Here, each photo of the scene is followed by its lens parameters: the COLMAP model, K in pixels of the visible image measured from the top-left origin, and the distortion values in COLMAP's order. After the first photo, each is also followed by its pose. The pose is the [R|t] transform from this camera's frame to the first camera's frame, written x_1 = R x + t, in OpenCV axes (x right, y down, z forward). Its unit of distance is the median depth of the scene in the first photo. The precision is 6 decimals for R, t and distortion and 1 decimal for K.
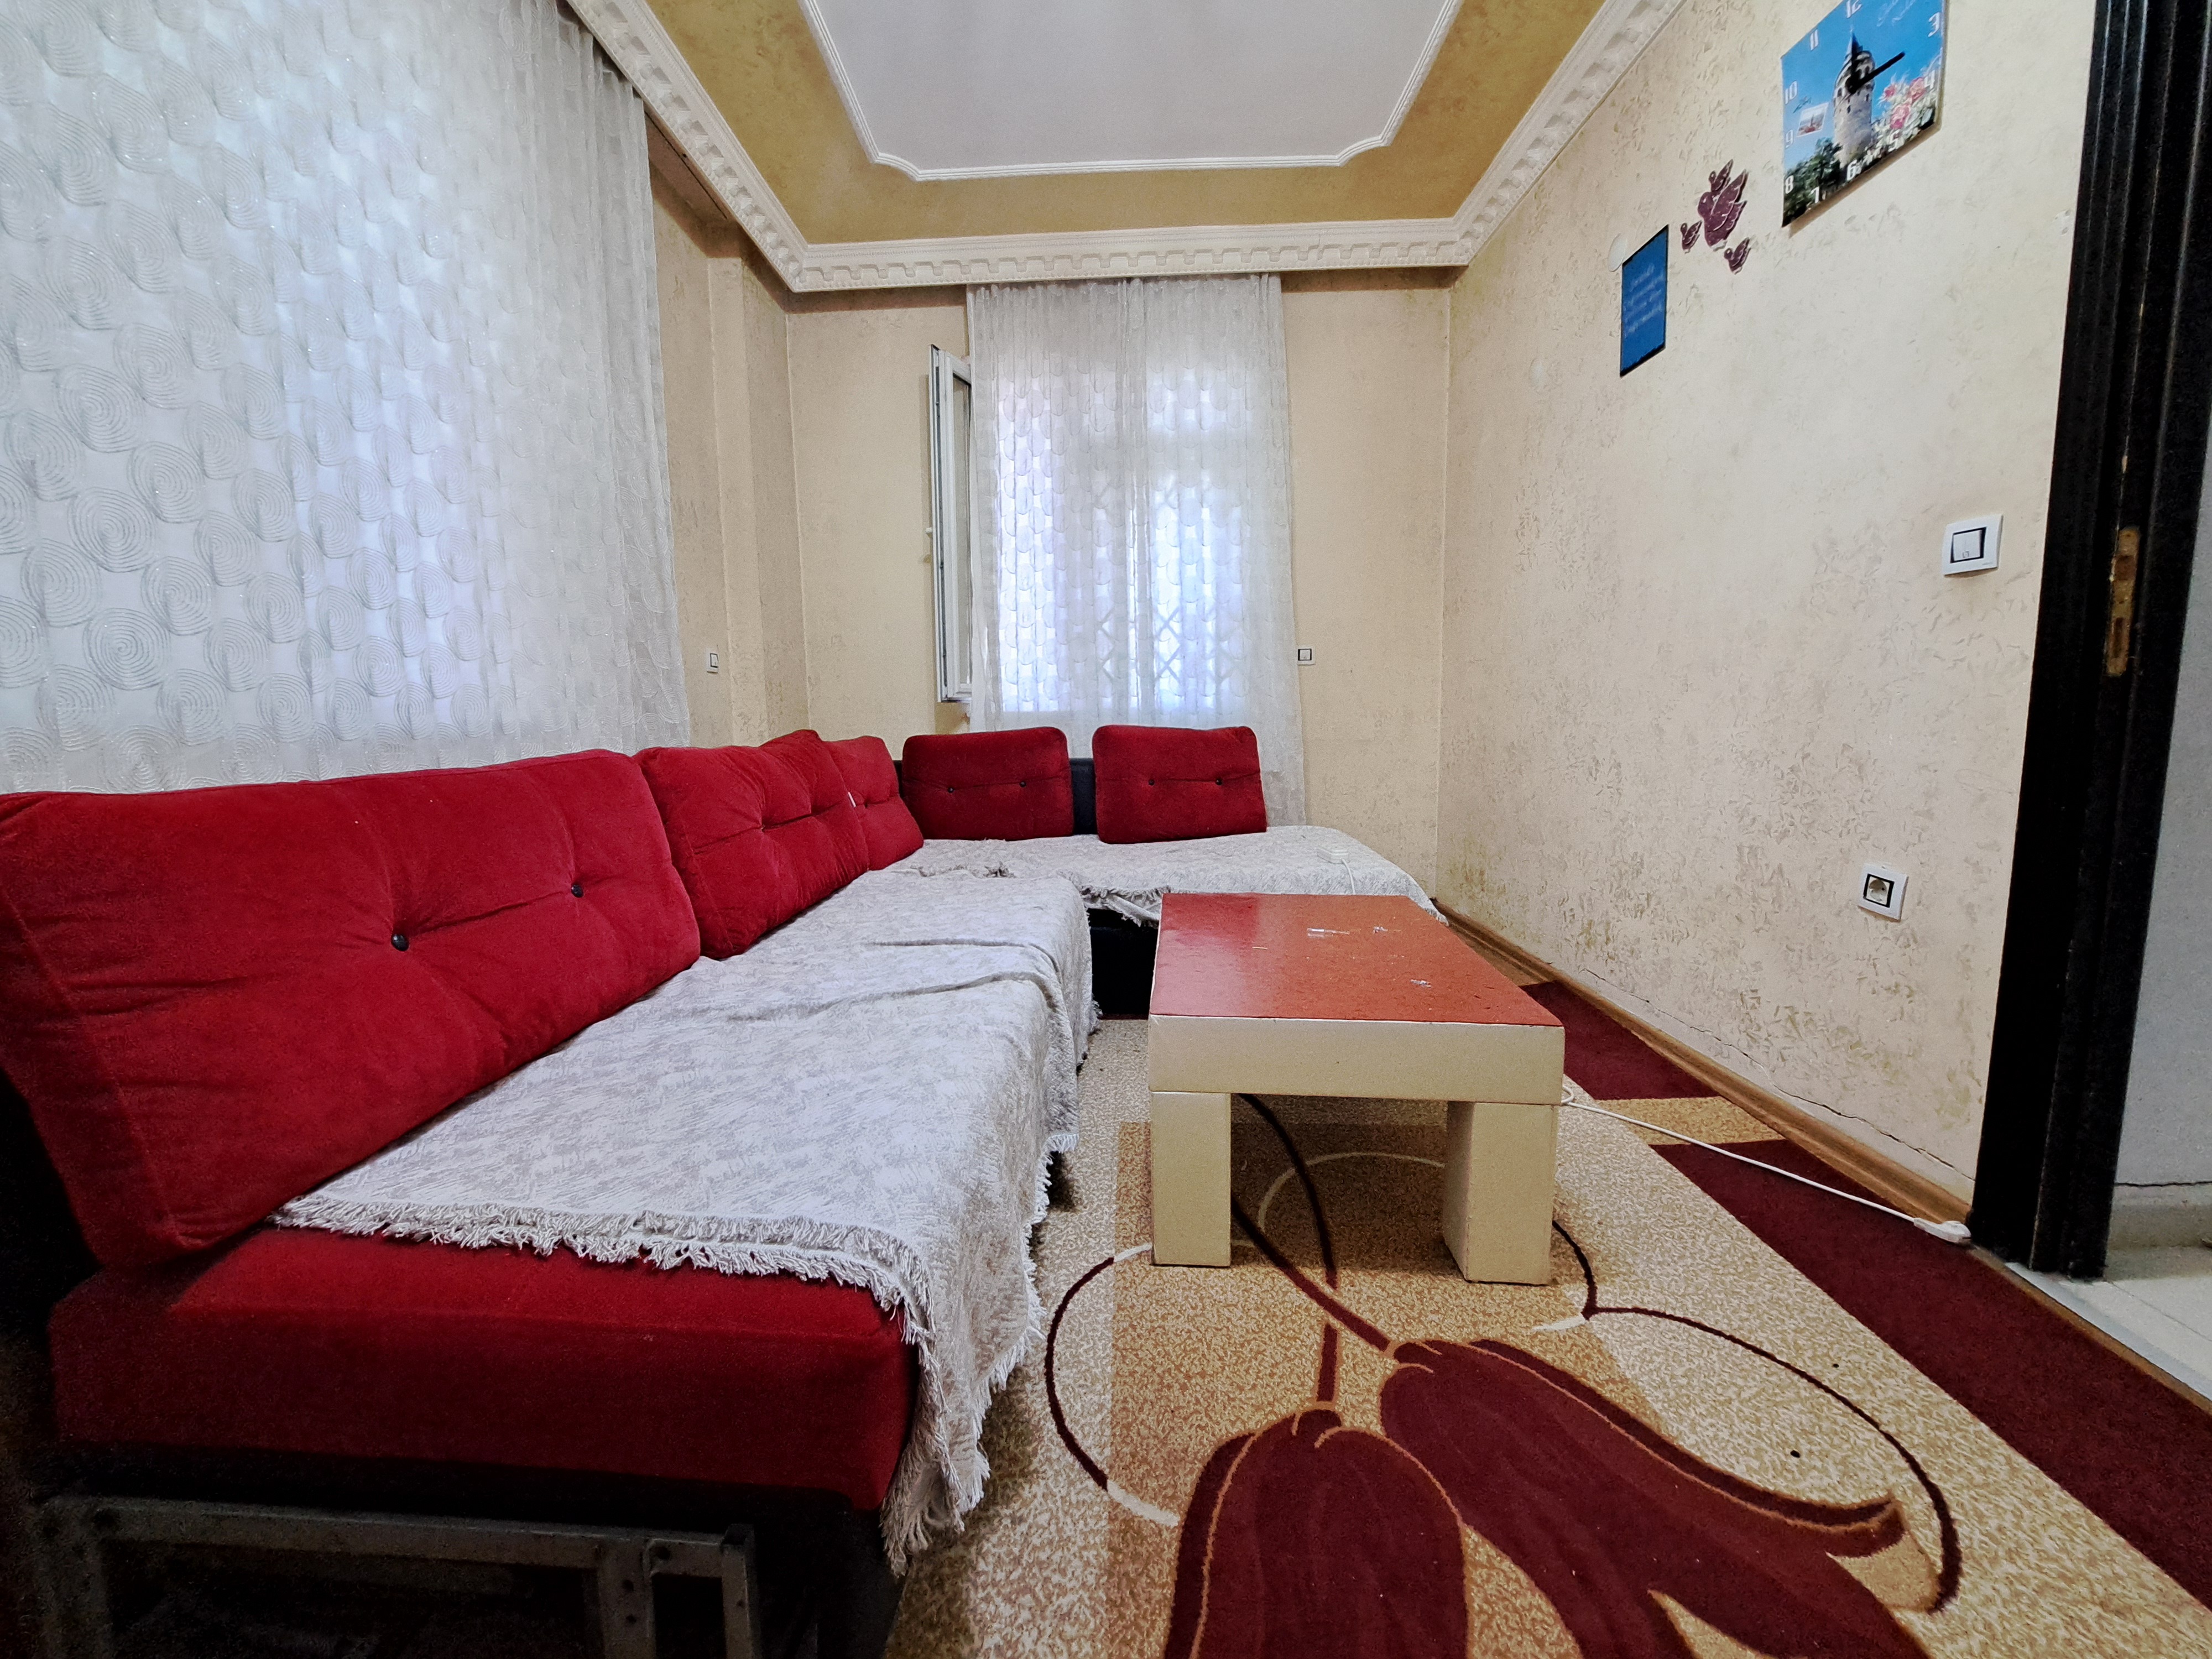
lens RADIAL K [[876.5, 0, 1083.7], [0, 876.5, 812.1], [0, 0, 1]] dist [-0.015964, -0.000544]
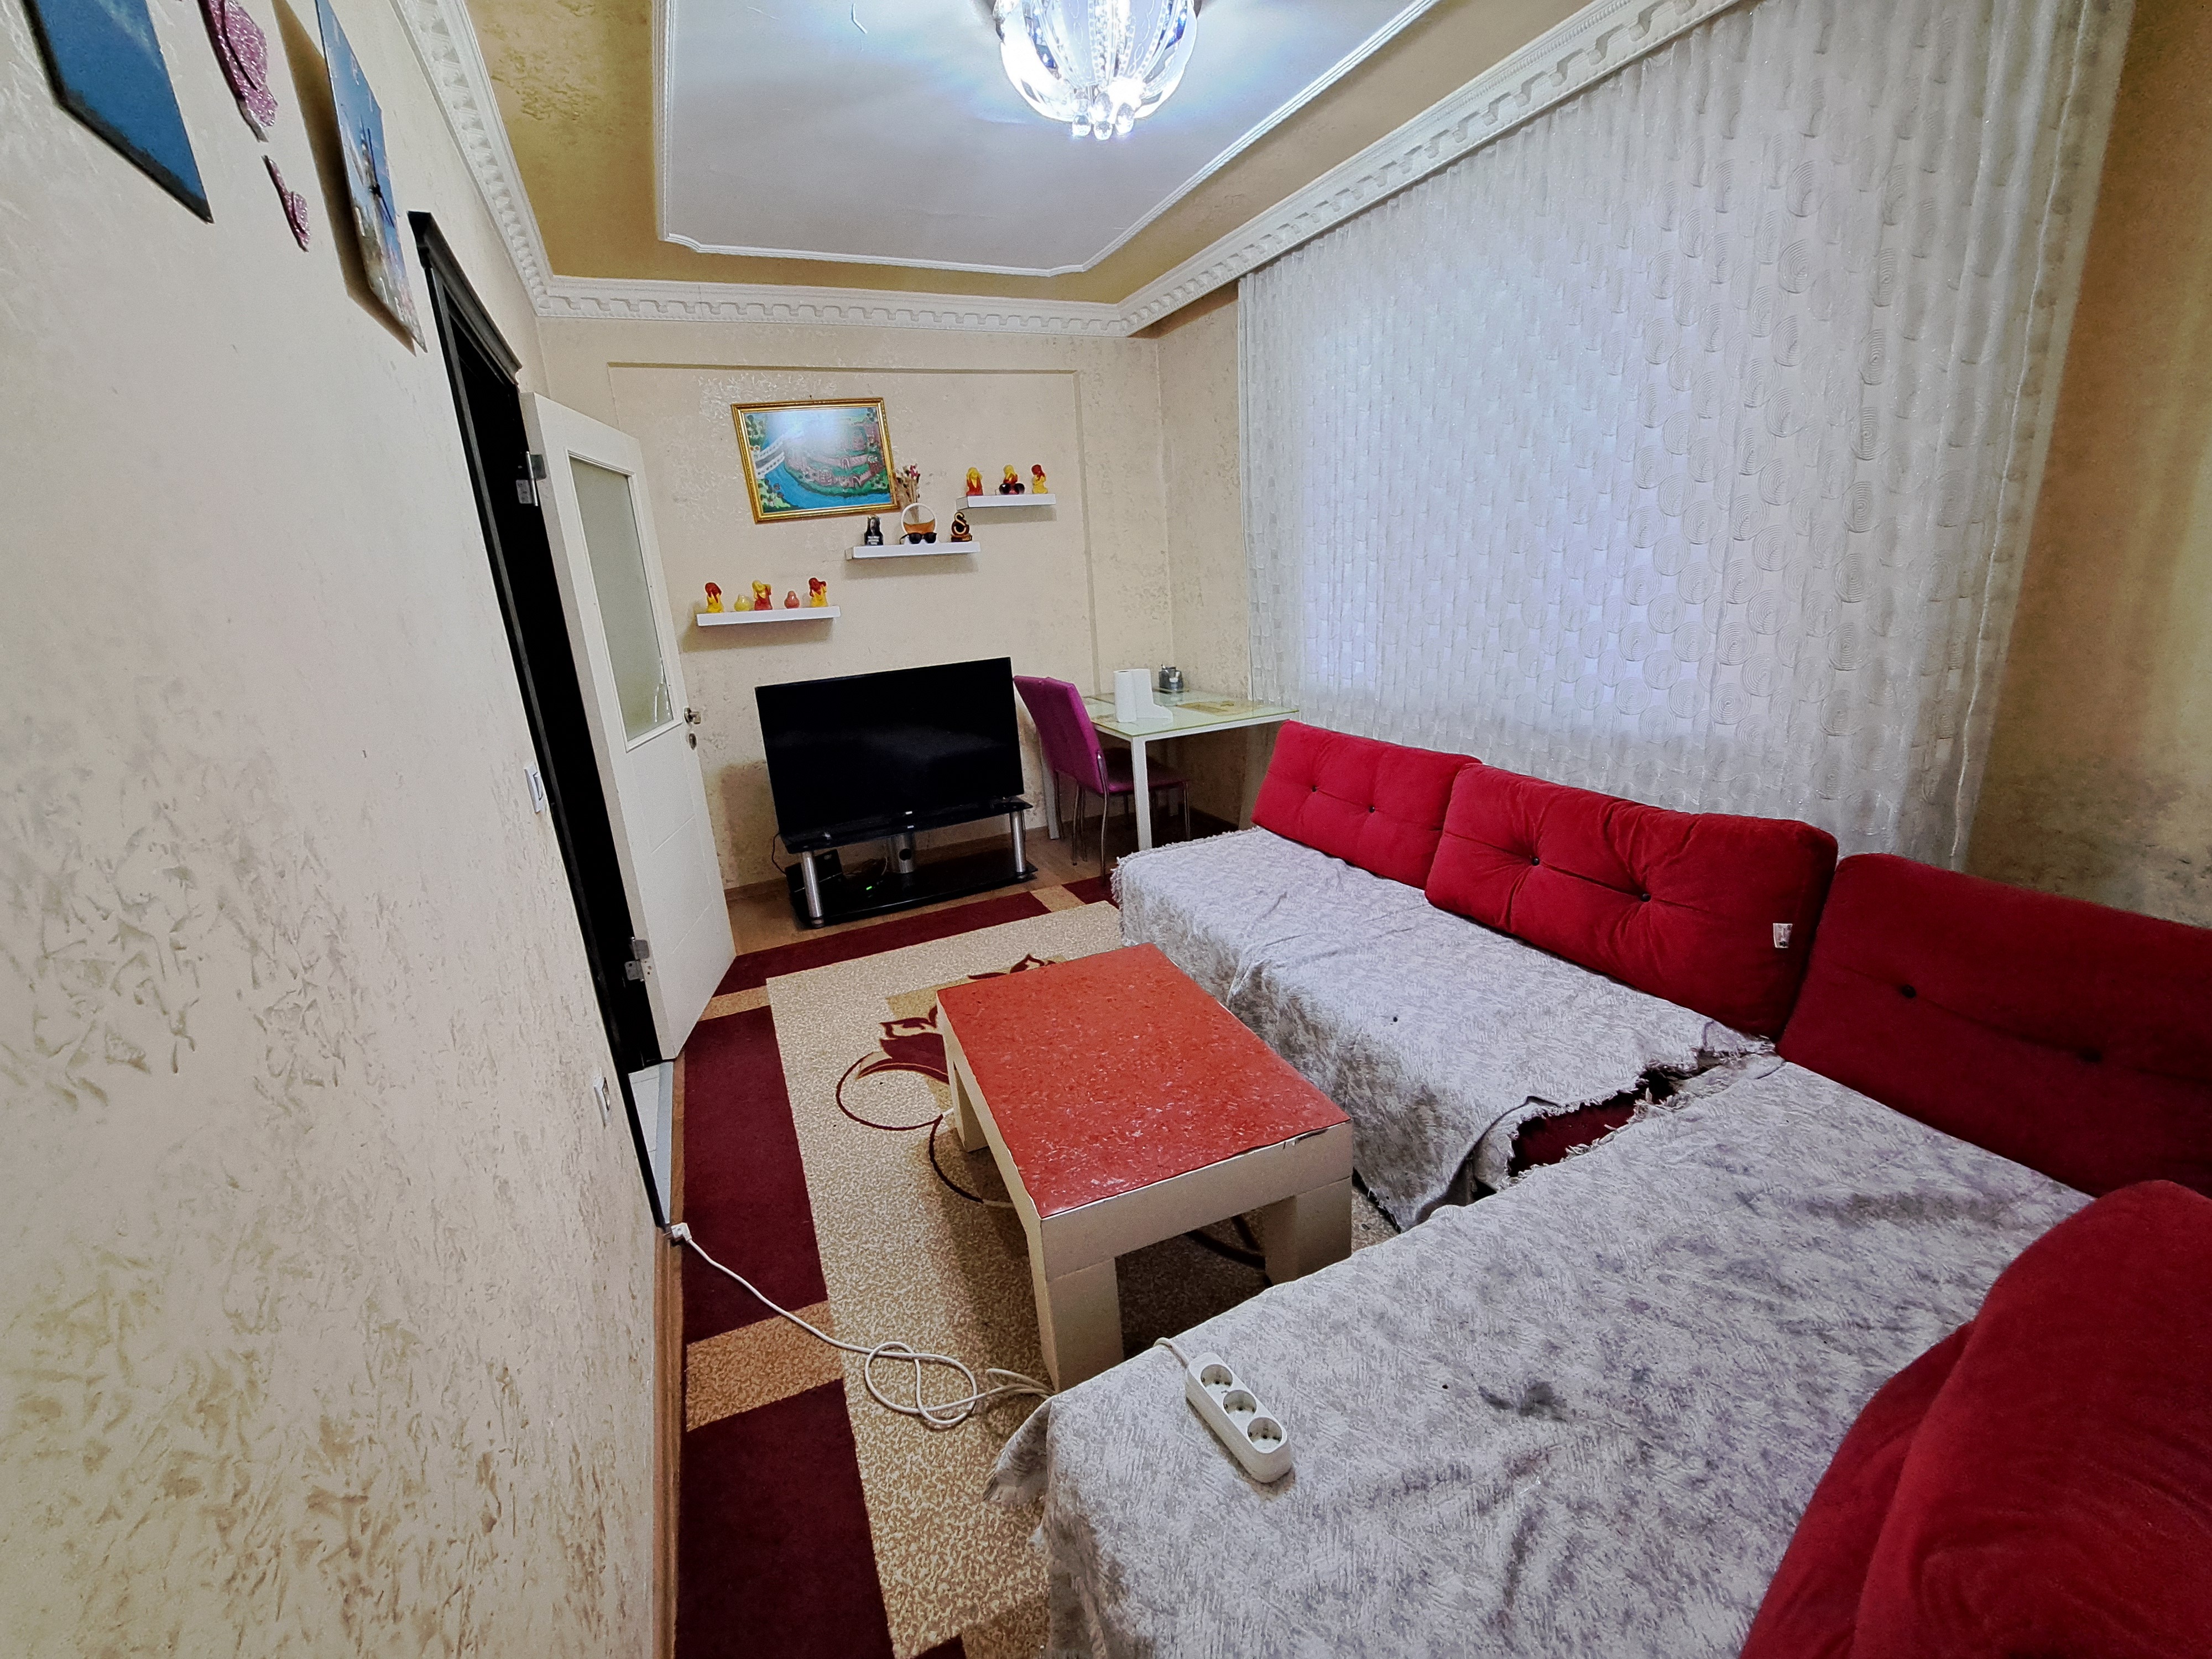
lens RADIAL K [[871.9, 0, 1094.9], [0, 871.9, 809.0], [0, 0, 1]] dist [0.000335, -0.006781]
pose [[-0.886337, 0.199776, -0.417728, 0.757299], [0.034344, 0.928018, 0.370949, -0.601259], [0.461765, 0.314439, -0.829398, 2.029771]]
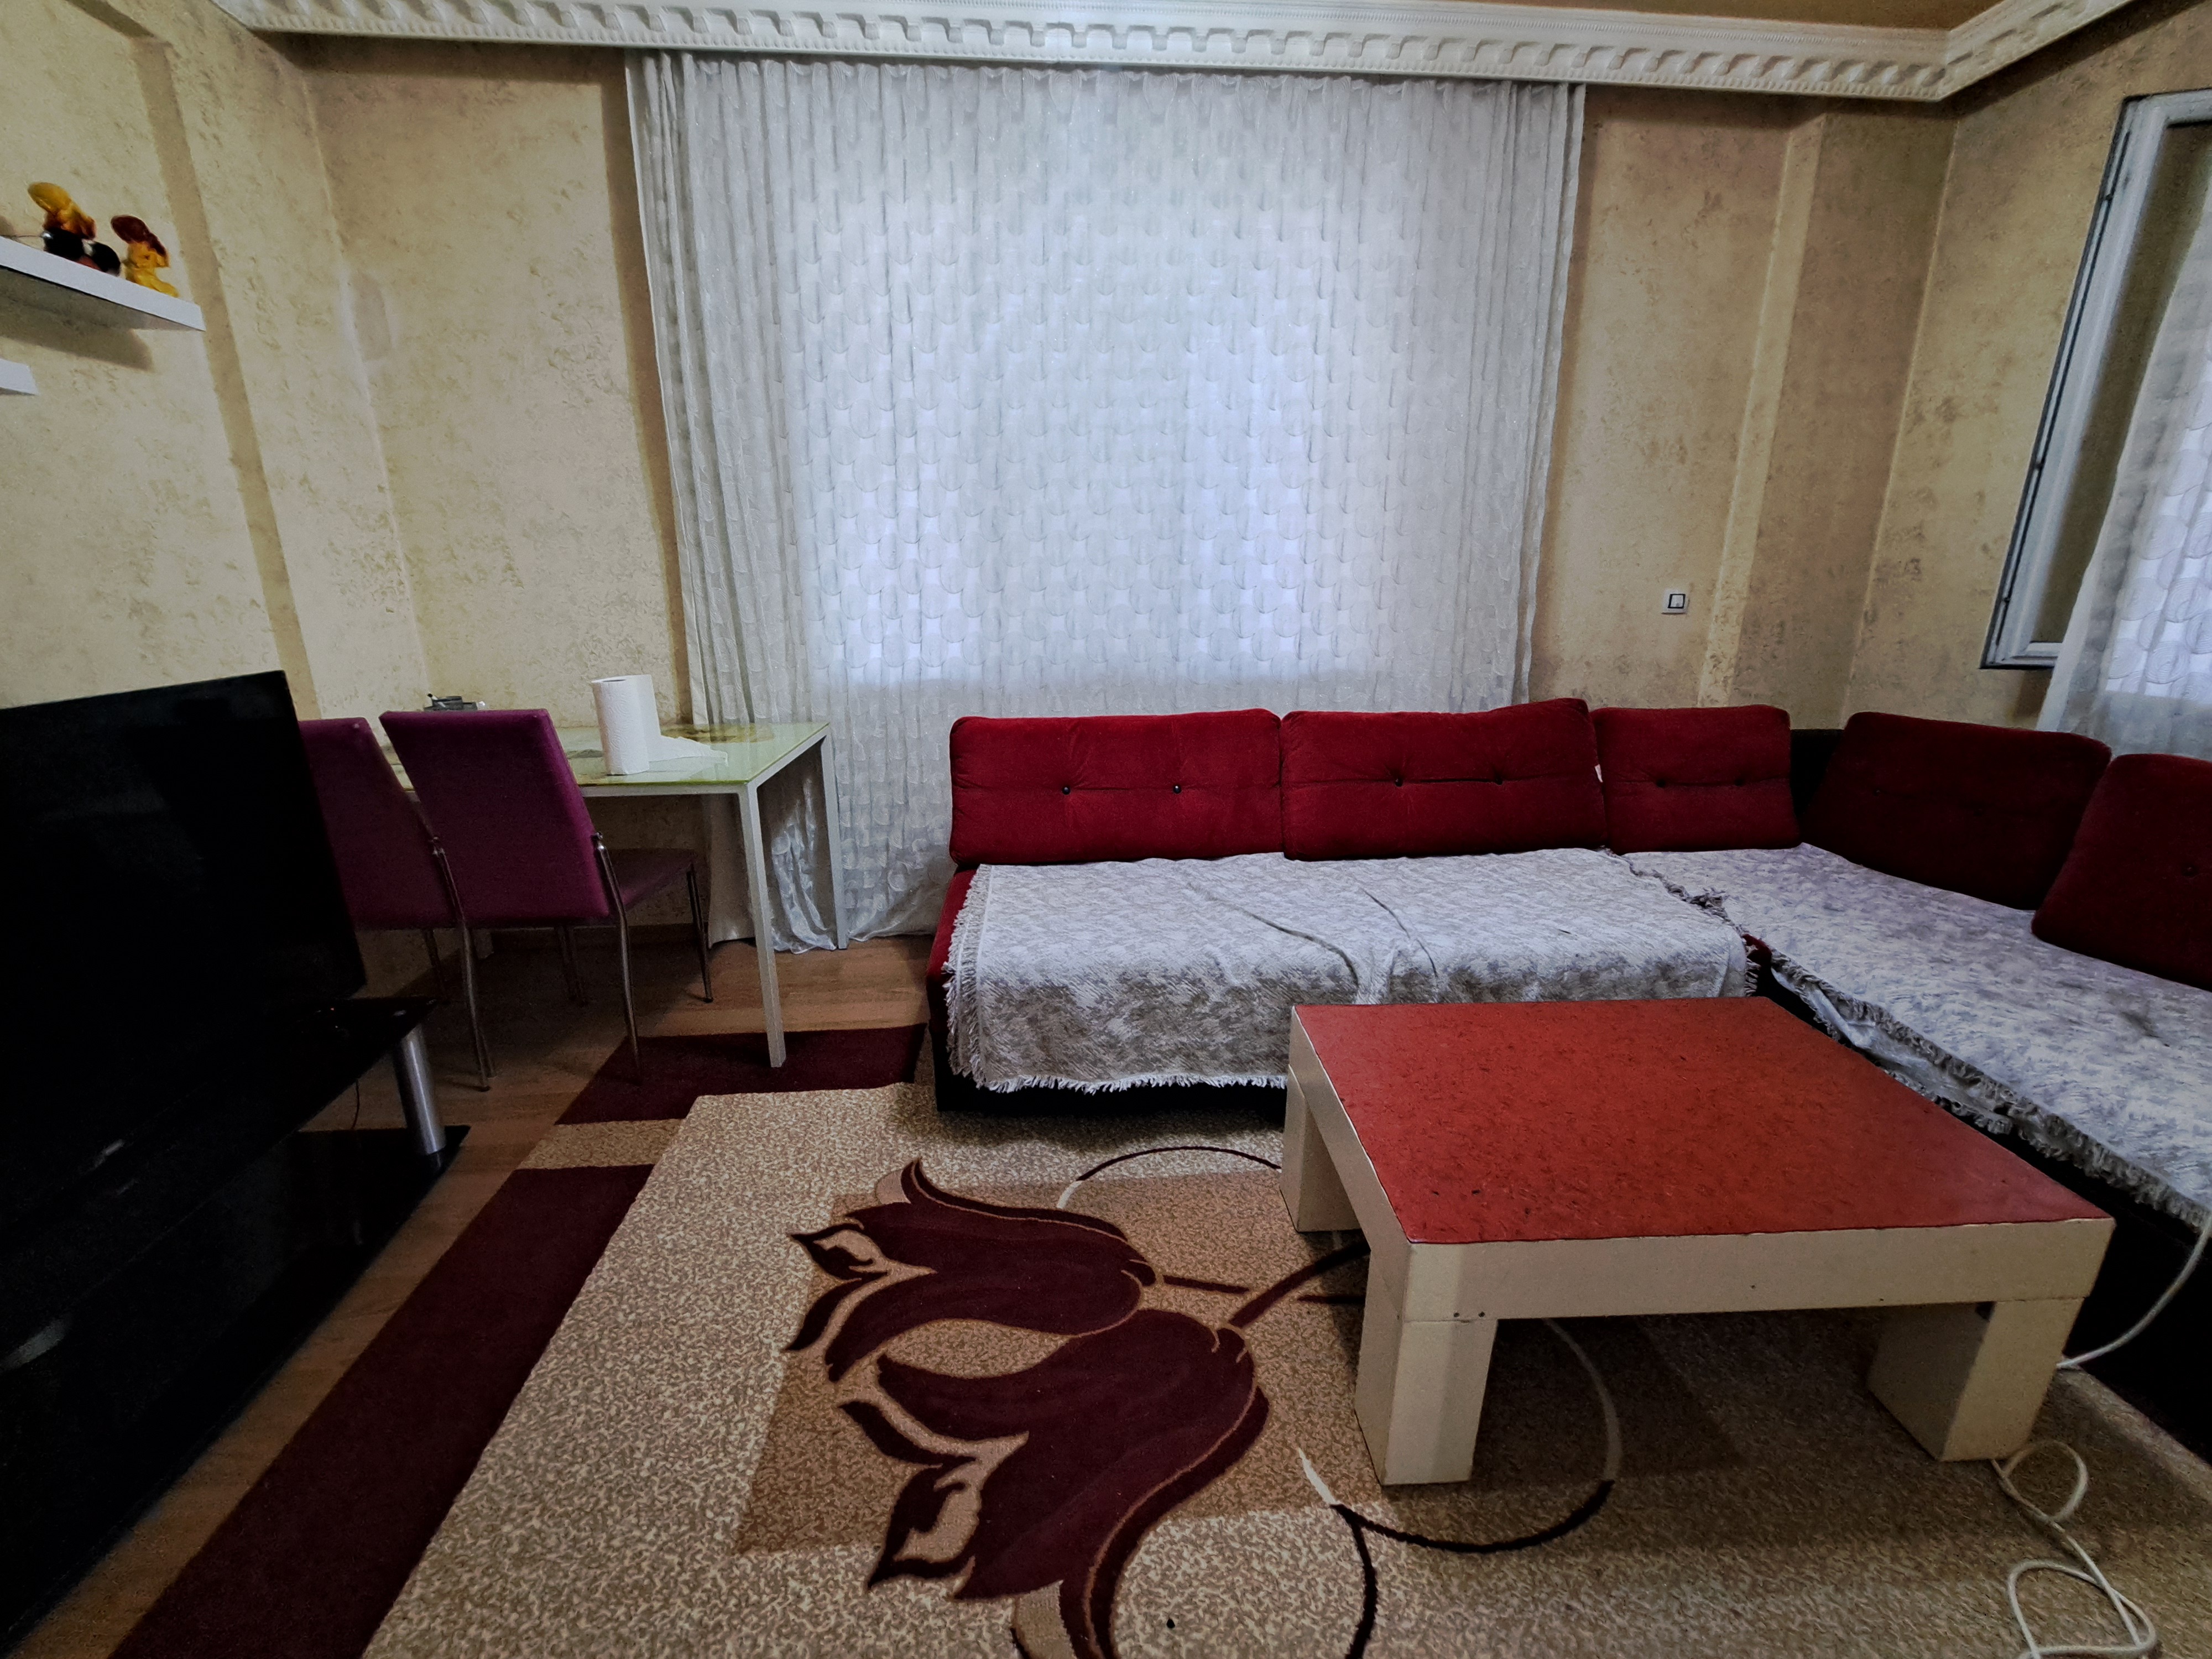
lens RADIAL K [[876.5, 0, 1083.7], [0, 876.5, 812.1], [0, 0, 1]] dist [-0.015964, -0.000544]
pose [[0.122710, 0.275172, -0.953532, 0.975547], [-0.102261, 0.959184, 0.263643, -0.275723], [0.987160, 0.065158, 0.145841, 0.439319]]
